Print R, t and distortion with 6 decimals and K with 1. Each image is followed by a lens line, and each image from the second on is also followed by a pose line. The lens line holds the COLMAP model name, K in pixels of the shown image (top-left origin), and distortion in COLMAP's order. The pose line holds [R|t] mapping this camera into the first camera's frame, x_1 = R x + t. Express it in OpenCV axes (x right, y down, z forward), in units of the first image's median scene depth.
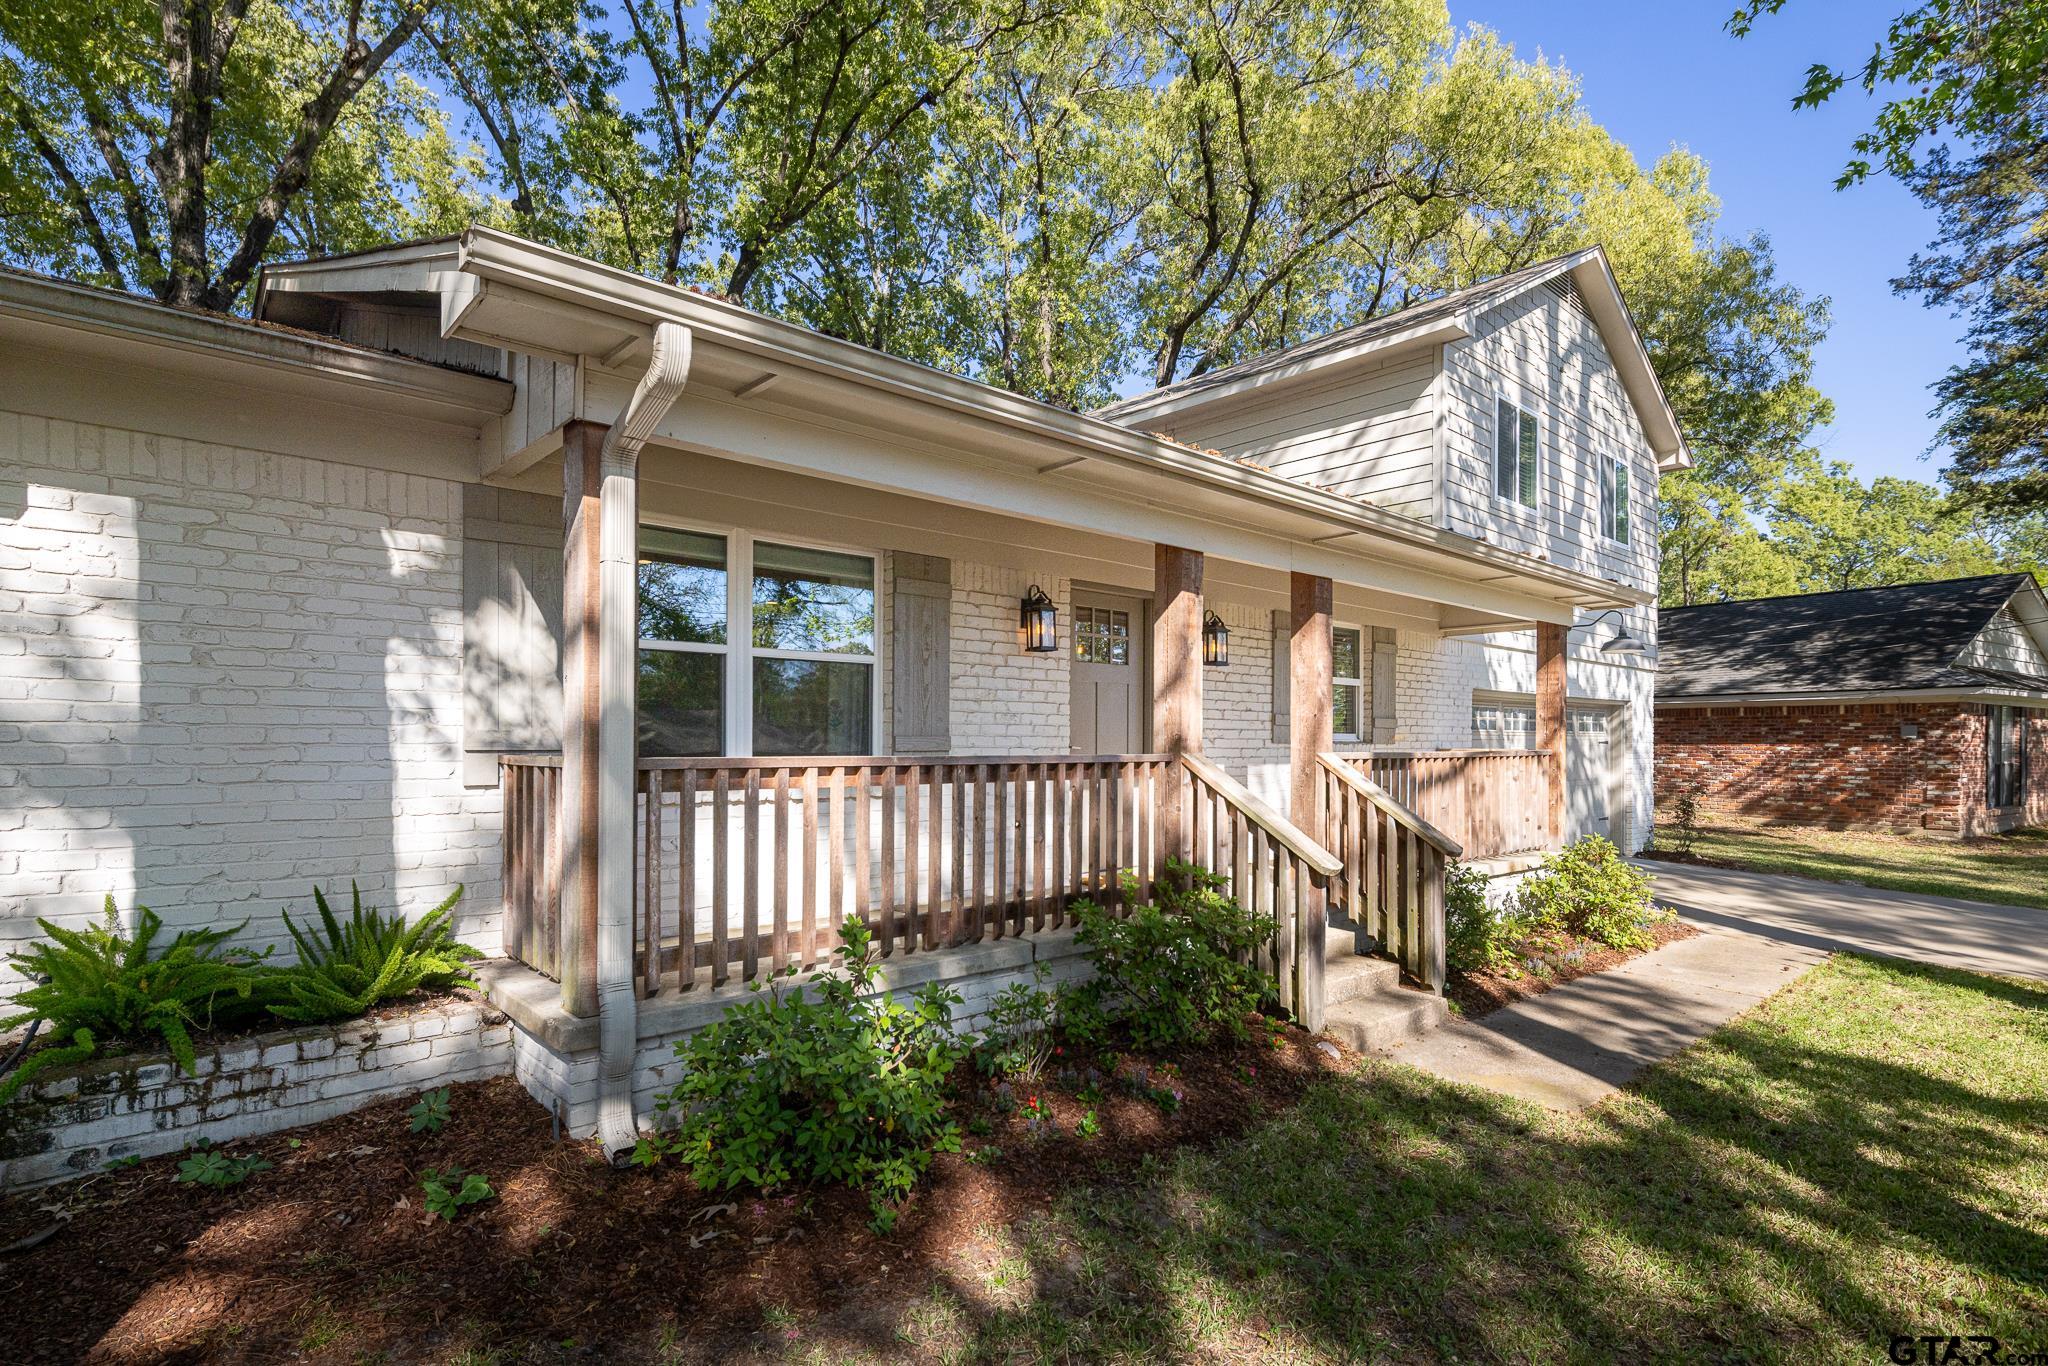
lens RADIAL K [[1033.7, 0, 981.3], [0, 1033.7, 733.1], [0, 0, 1]] dist [0.002108, 0.000716]
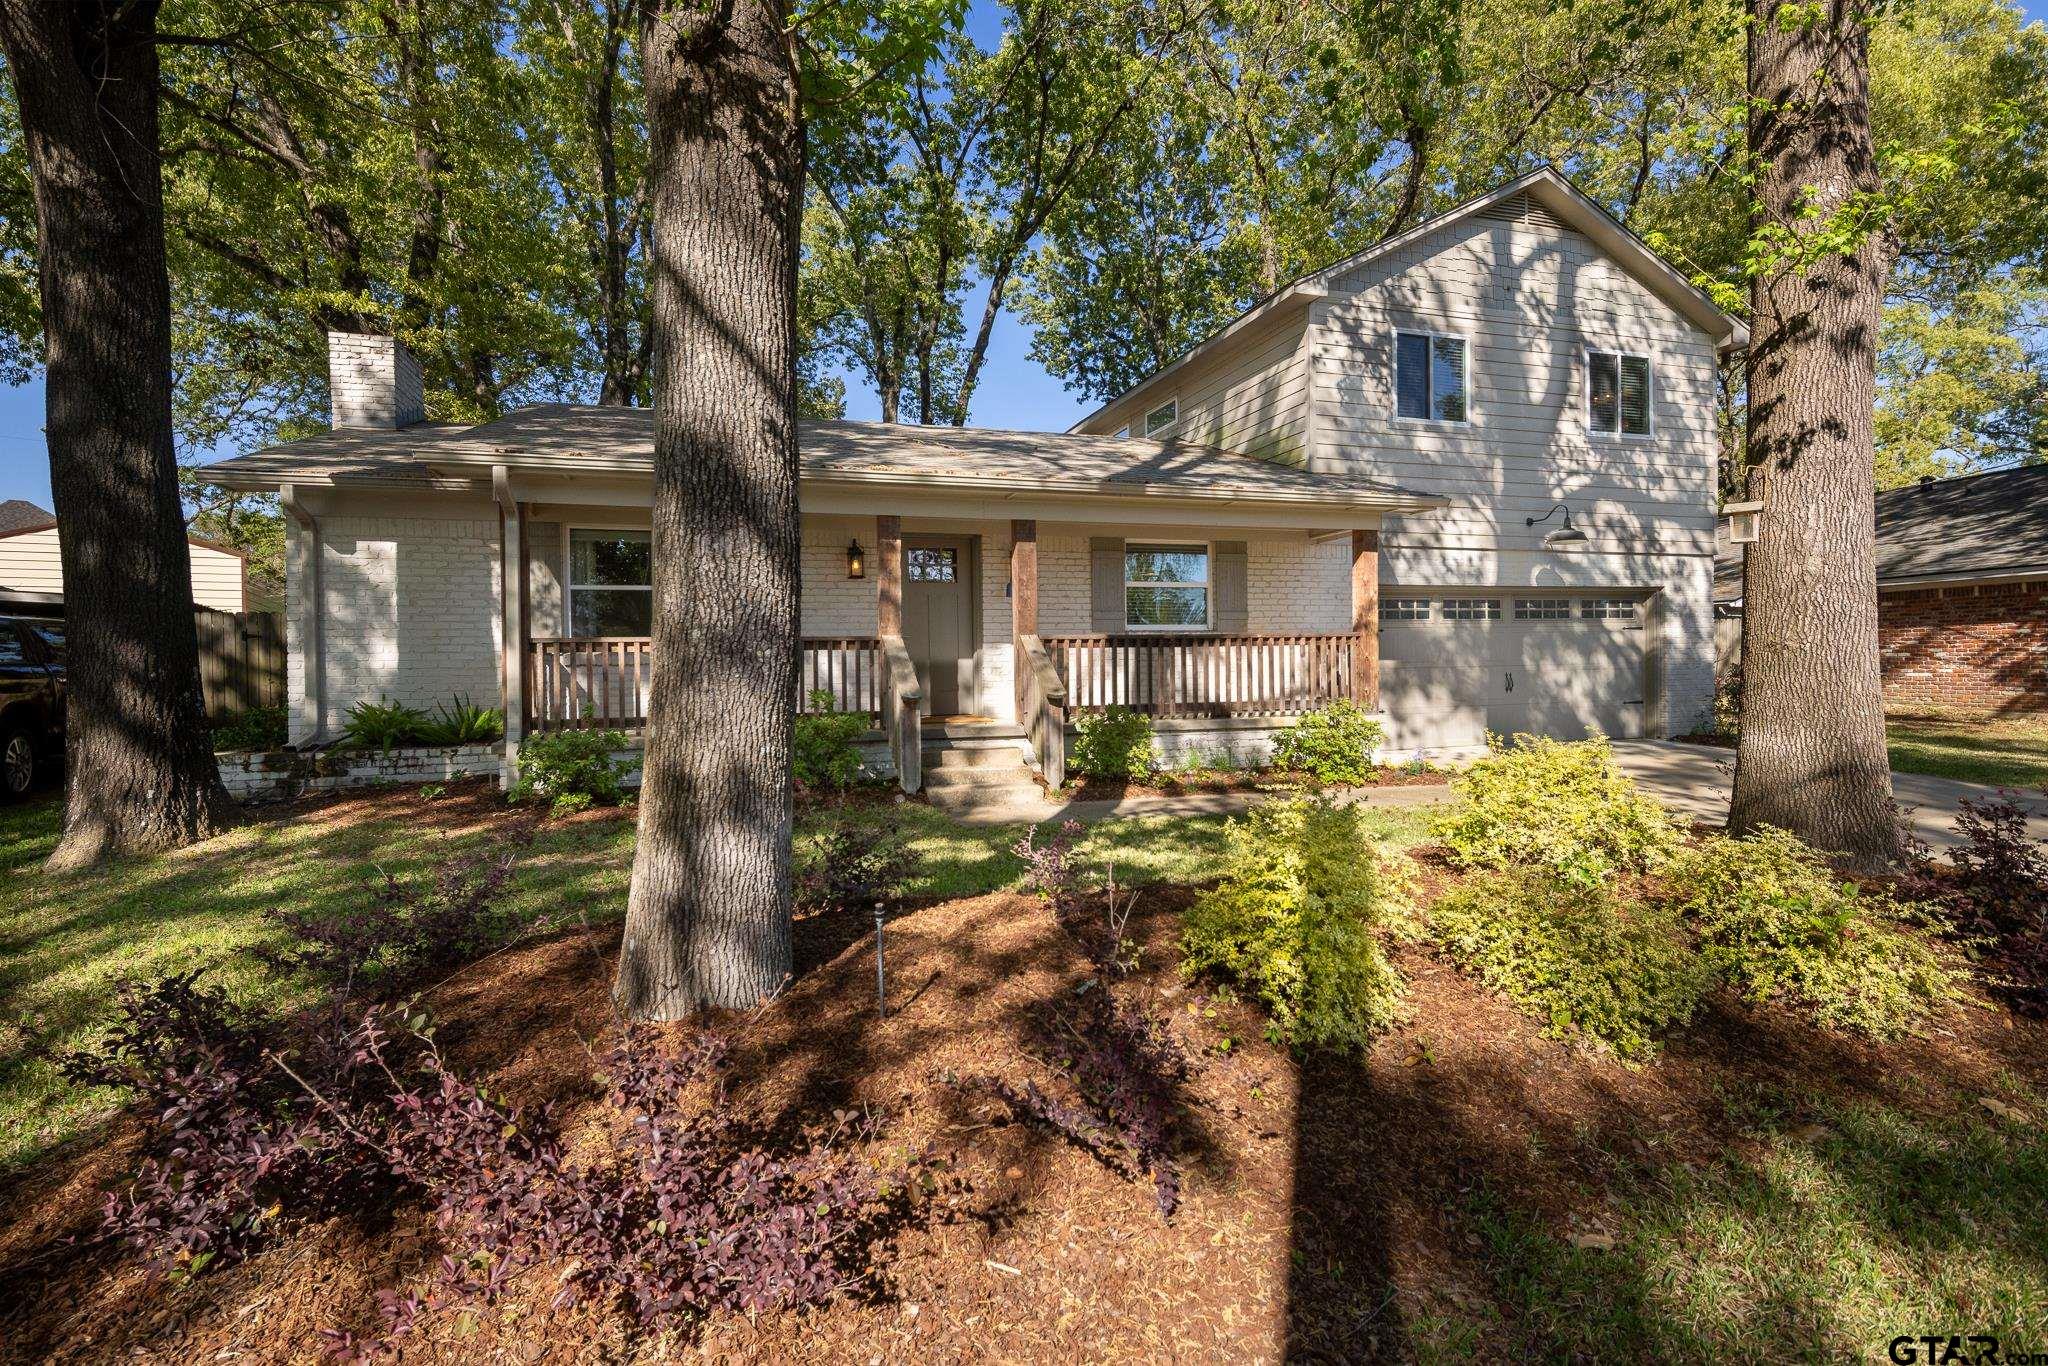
lens RADIAL K [[993.2, 0, 985.0], [0, 993.2, 686.8], [0, 0, 1]] dist [0.004829, 0.000969]
pose [[0.901885, -0.011569, -0.431821, 0.476823], [0.022570, 0.999538, 0.020359, 0.034922], [0.431386, -0.028108, 0.901729, -0.182046]]
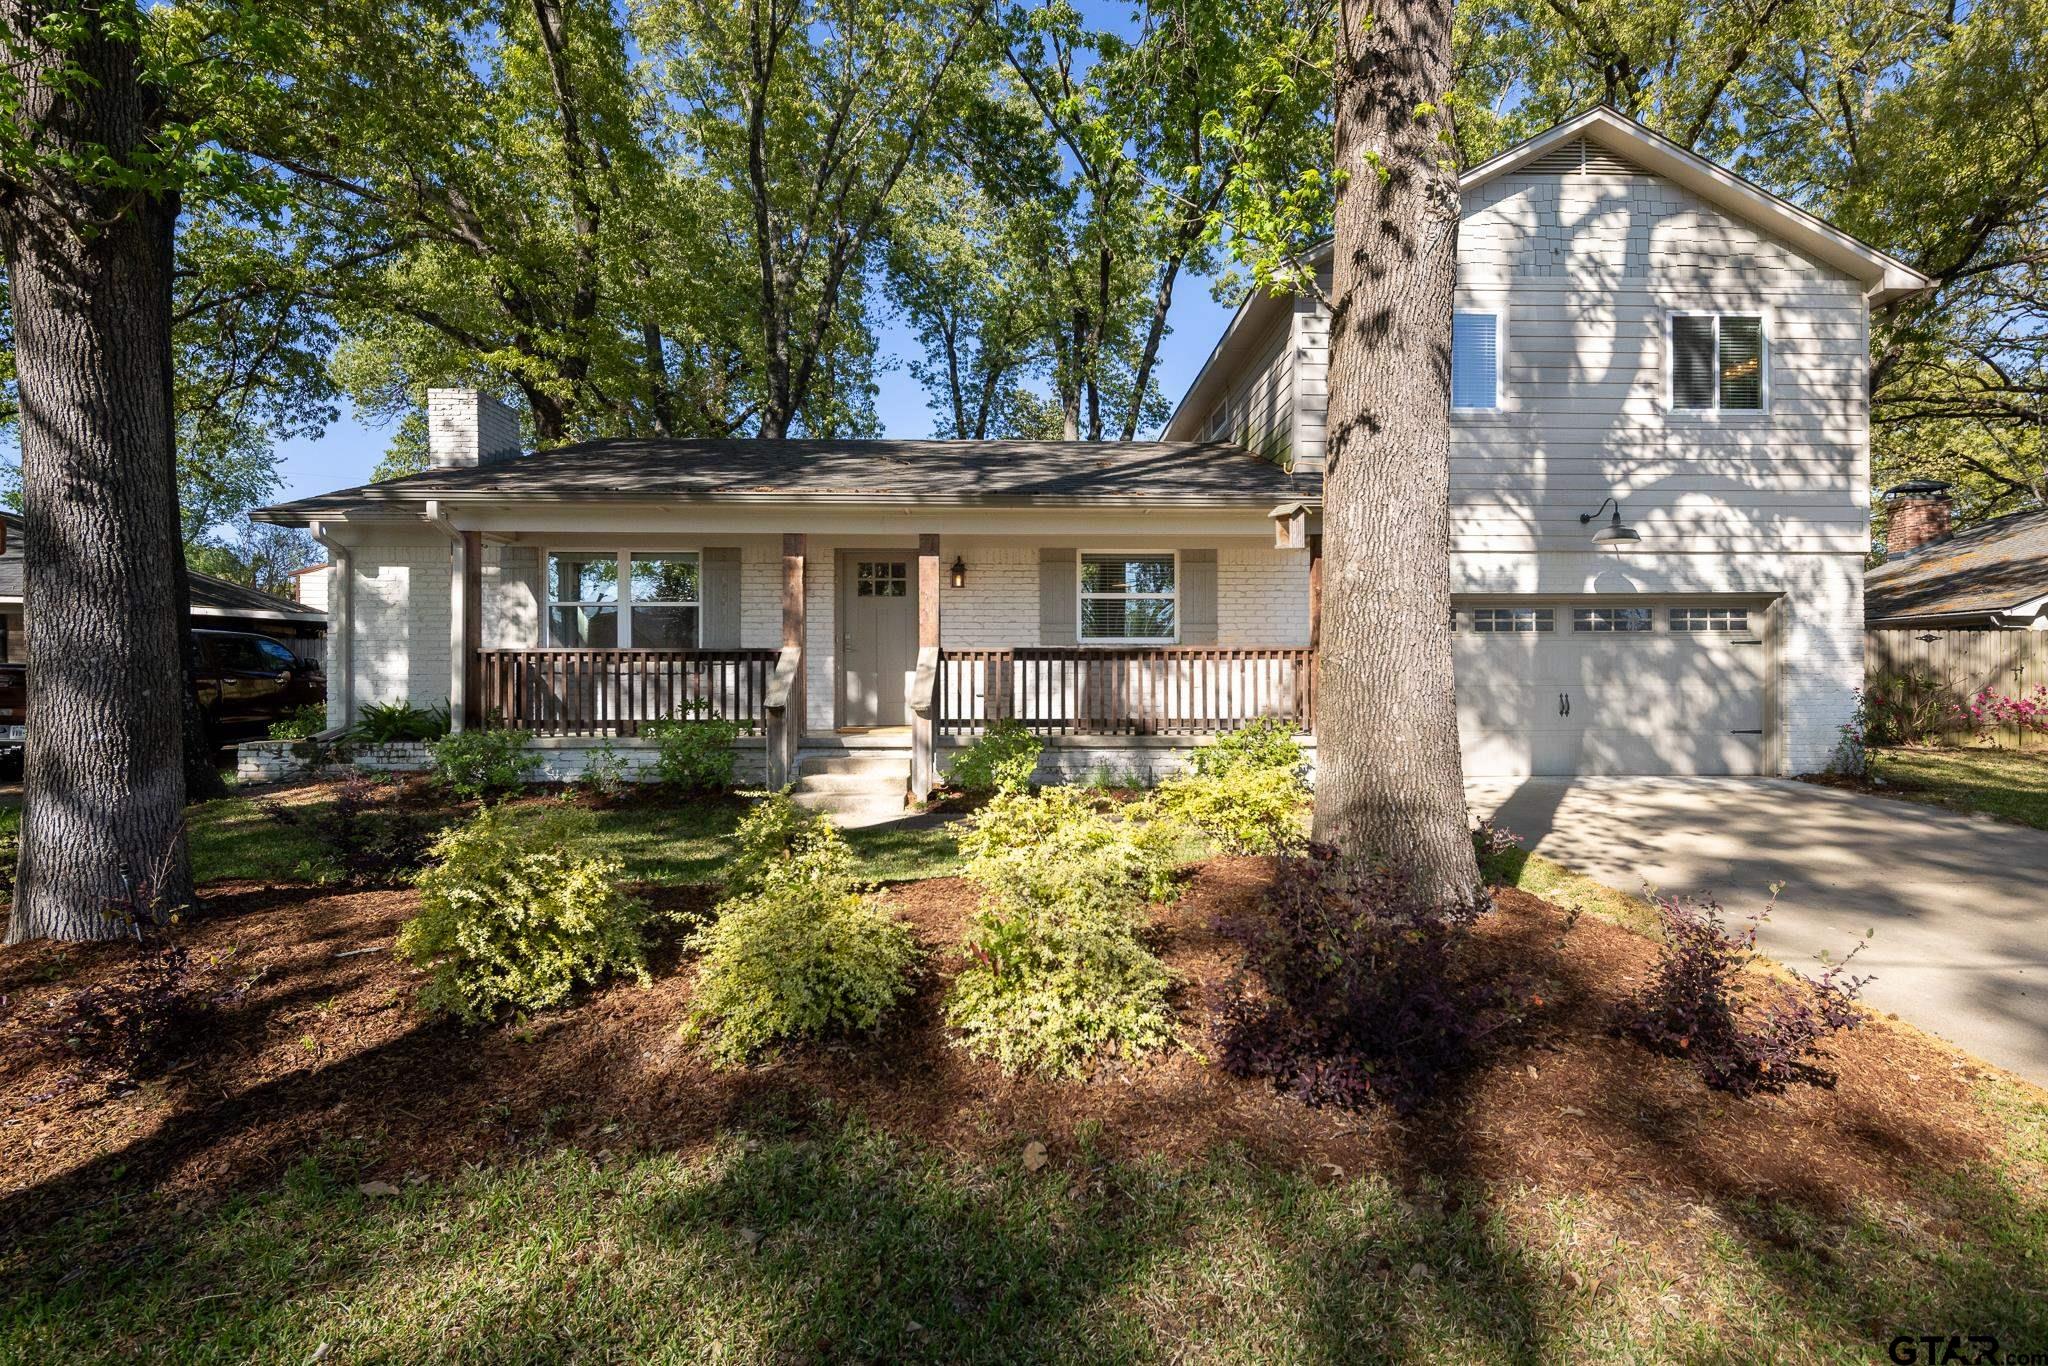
lens RADIAL K [[993.2, 0, 985.0], [0, 993.2, 686.8], [0, 0, 1]] dist [0.004829, 0.000969]
pose [[0.754684, -0.001084, -0.656088, 0.726907], [0.009639, 0.999909, 0.009436, 0.034483], [0.656018, -0.013445, 0.754626, -0.031256]]
